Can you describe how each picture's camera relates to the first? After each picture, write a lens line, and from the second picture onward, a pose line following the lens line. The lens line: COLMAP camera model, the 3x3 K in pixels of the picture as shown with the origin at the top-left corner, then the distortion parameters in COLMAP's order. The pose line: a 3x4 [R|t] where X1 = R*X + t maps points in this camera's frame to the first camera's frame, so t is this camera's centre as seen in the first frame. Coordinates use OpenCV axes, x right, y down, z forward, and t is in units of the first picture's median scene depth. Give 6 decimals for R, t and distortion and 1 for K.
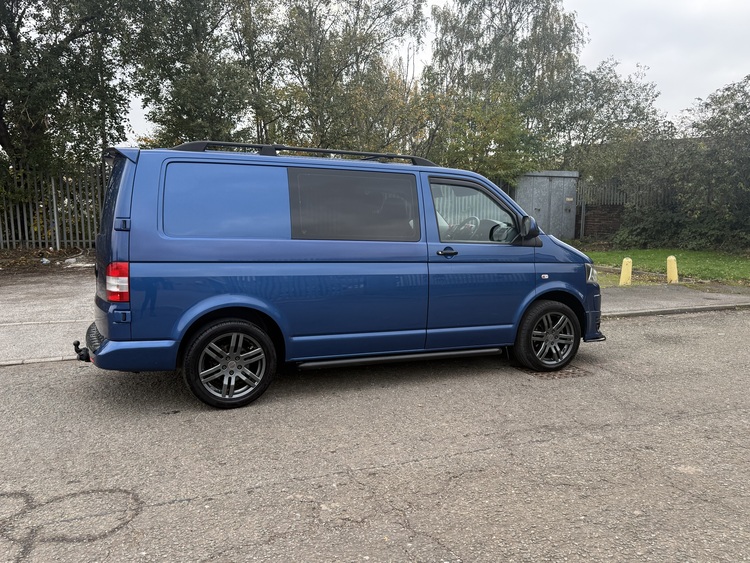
lens RADIAL K [[637.0, 0, 375.0], [0, 637.0, 281.5], [0, 0, 1]] dist [0.109192, -0.157192]
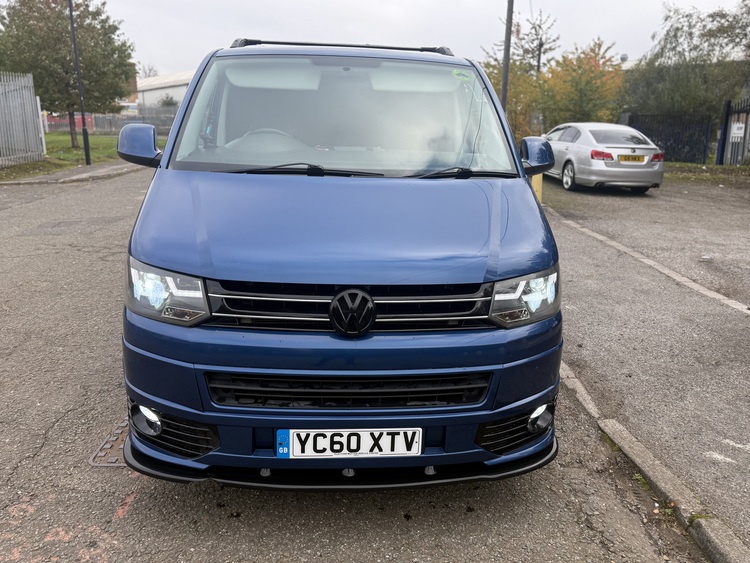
lens RADIAL K [[637.0, 0, 375.0], [0, 637.0, 281.5], [0, 0, 1]] dist [0.109192, -0.157192]
pose [[-0.353053, 0.222977, -0.908644, 0.677484], [-0.119863, 0.952403, 0.280288, -0.146353], [0.927894, 0.207869, -0.309522, 1.326962]]
